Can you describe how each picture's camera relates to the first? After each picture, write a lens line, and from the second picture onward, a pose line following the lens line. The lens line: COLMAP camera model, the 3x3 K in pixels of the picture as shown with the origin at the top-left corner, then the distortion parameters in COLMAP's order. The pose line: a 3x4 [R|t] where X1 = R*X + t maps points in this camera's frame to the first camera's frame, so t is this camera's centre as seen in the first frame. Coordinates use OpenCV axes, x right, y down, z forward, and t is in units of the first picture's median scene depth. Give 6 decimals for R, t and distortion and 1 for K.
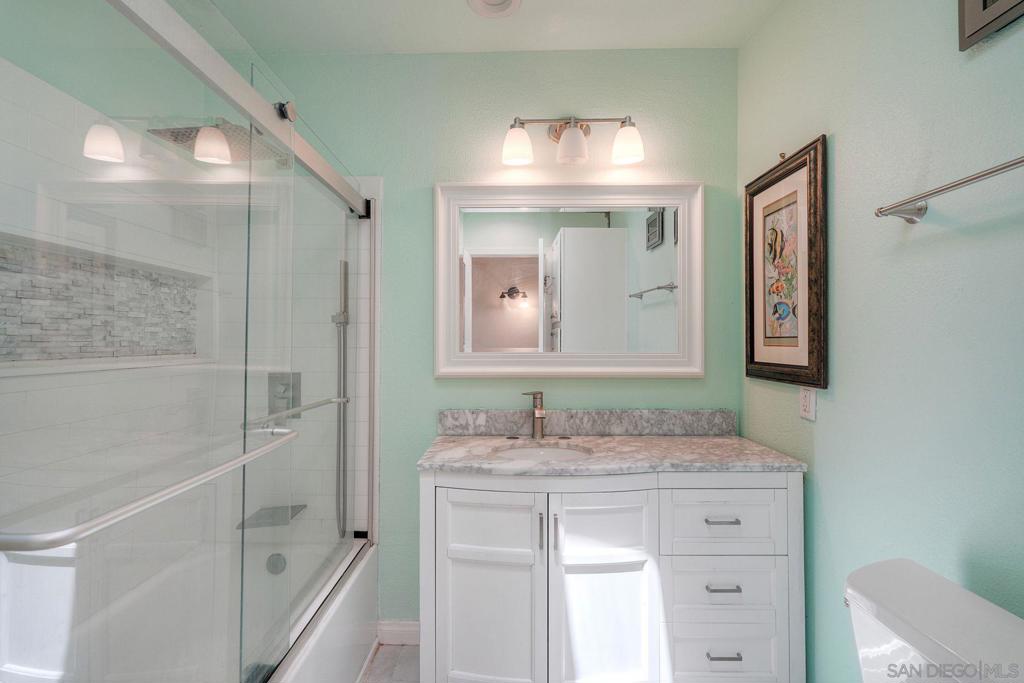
lens RADIAL K [[454.2, 0, 514.1], [0, 454.2, 338.7], [0, 0, 1]] dist [-0.000767, 0.000167]
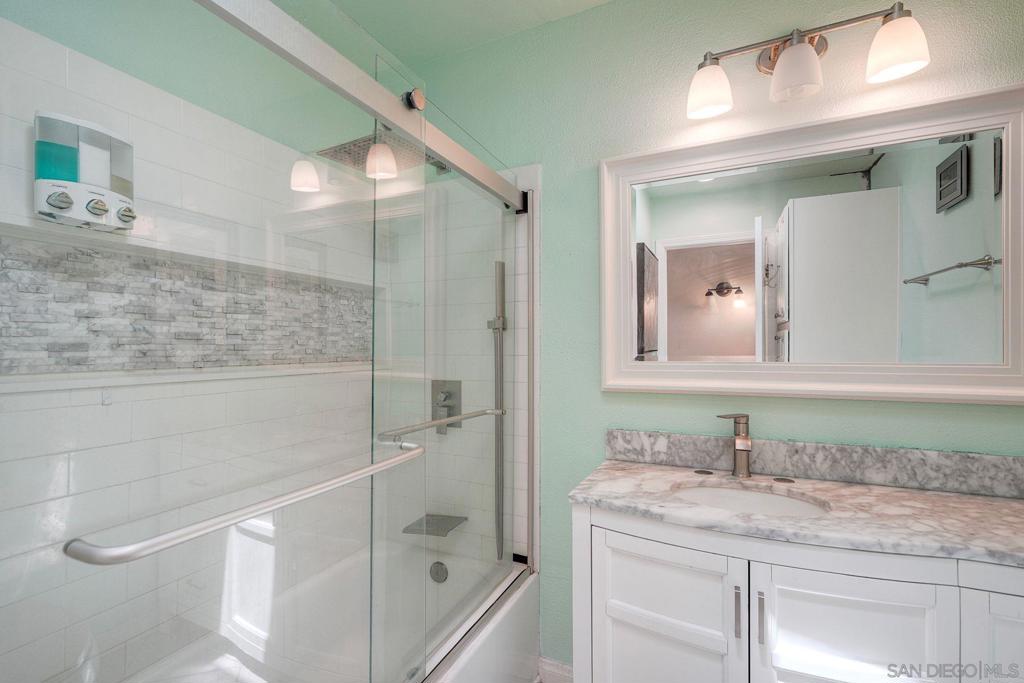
lens RADIAL K [[482.8, 0, 473.6], [0, 482.8, 350.6], [0, 0, 1]] dist [0.000575, 0.000149]
pose [[0.886436, -0.003068, -0.462841, 0.031382], [0.008278, 0.999923, 0.009227, 0.000698], [0.462777, -0.012010, 0.886394, 0.096302]]
